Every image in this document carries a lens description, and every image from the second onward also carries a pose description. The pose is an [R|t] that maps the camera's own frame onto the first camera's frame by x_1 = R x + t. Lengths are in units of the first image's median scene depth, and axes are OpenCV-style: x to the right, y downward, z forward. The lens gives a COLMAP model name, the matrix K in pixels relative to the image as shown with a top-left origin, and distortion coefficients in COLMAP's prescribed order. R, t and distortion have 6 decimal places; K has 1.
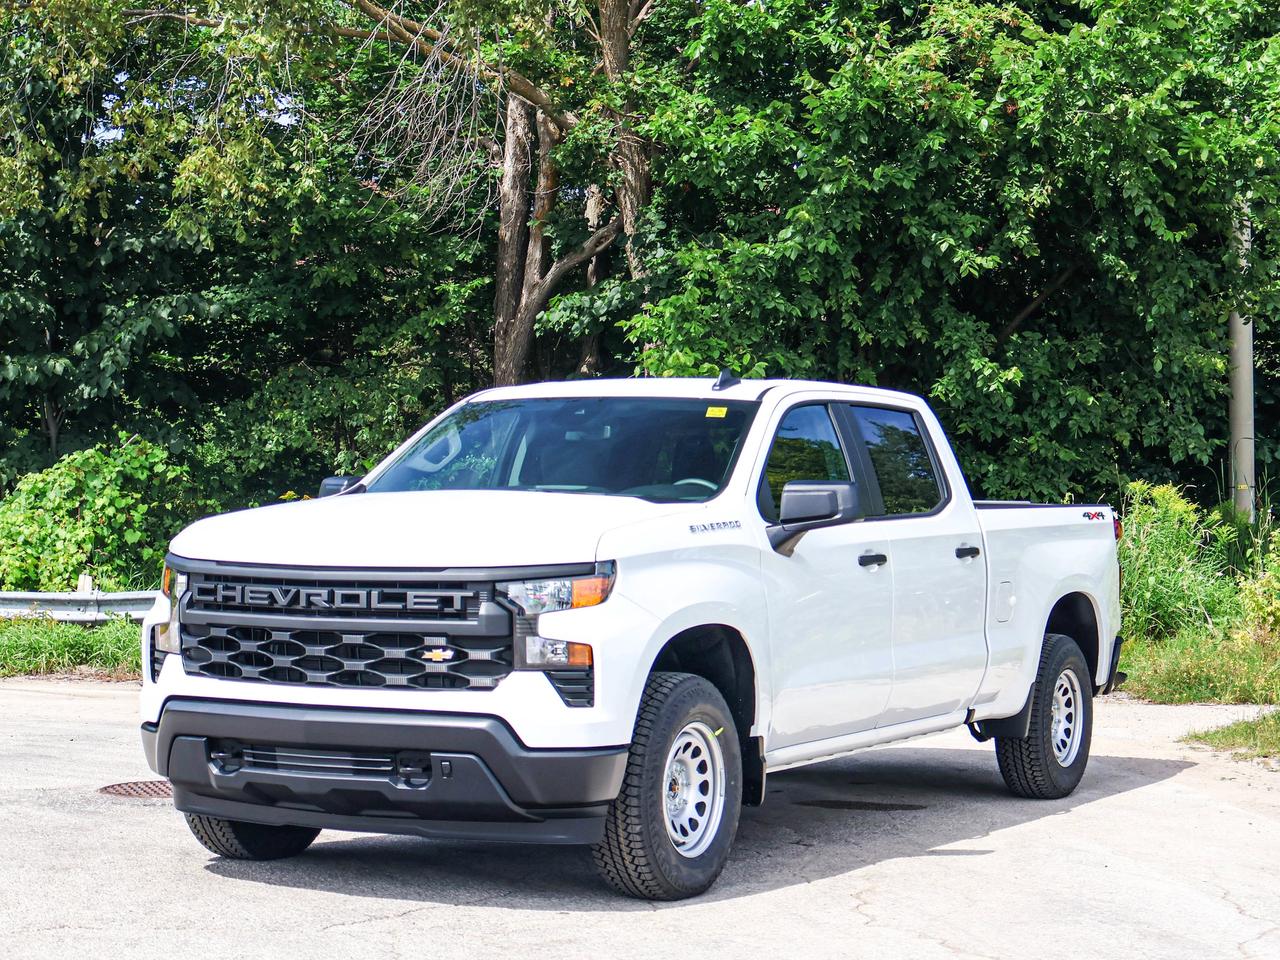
lens RADIAL K [[2599.3, 0, 638.6], [0, 2599.3, 515.7], [0, 0, 1]] dist [0.057416, -0.135601]
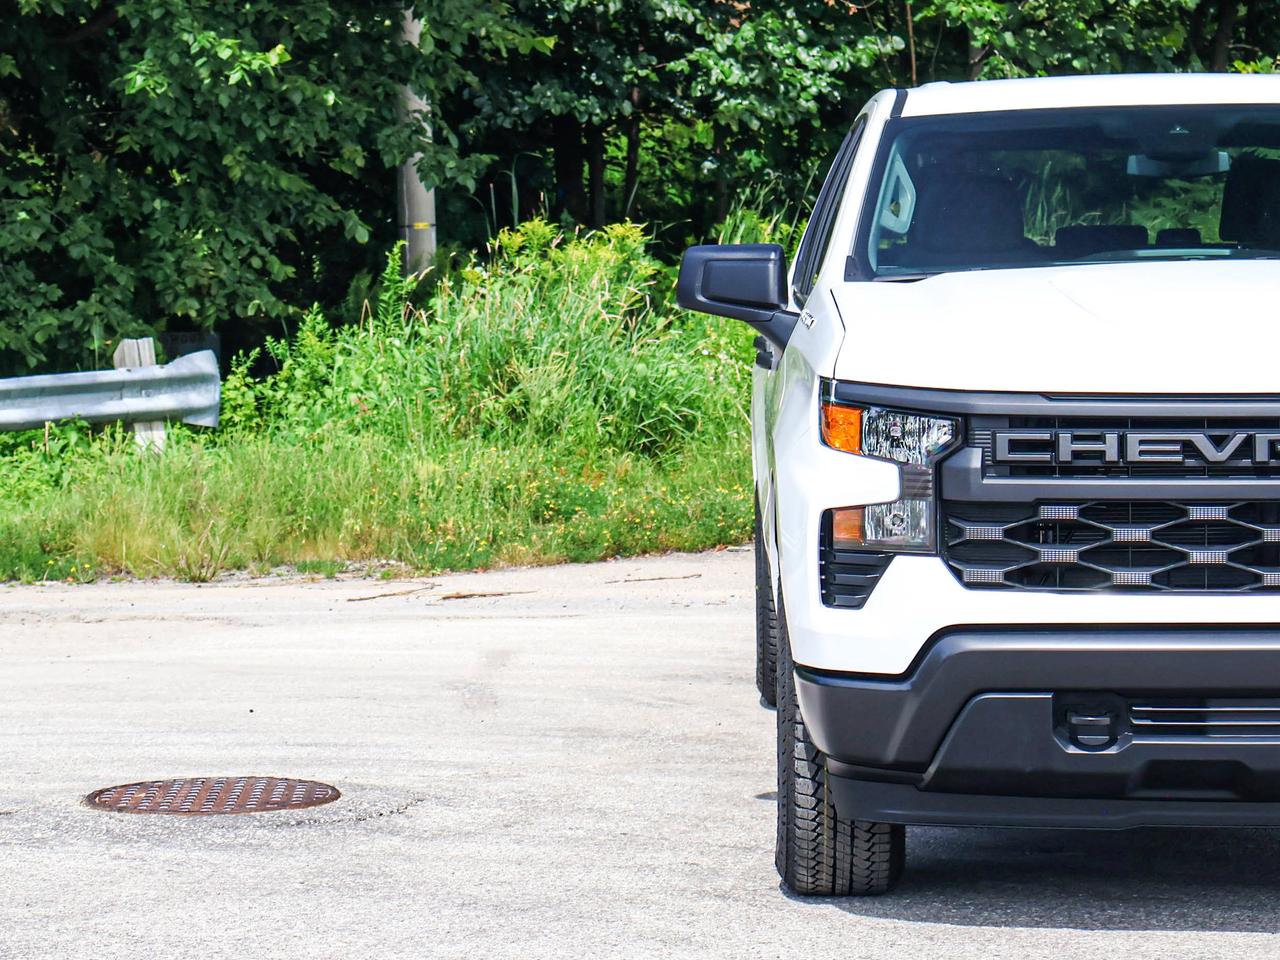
lens RADIAL K [[4047.7, 0, 475.8], [0, 4047.7, 351.1], [0, 0, 1]] dist [0.100183, -1.156597]
pose [[0.903286, -0.037834, 0.427367, -0.233303], [0.029374, 0.999220, 0.026374, -0.007005], [-0.428032, -0.011270, 0.903693, 0.077565]]
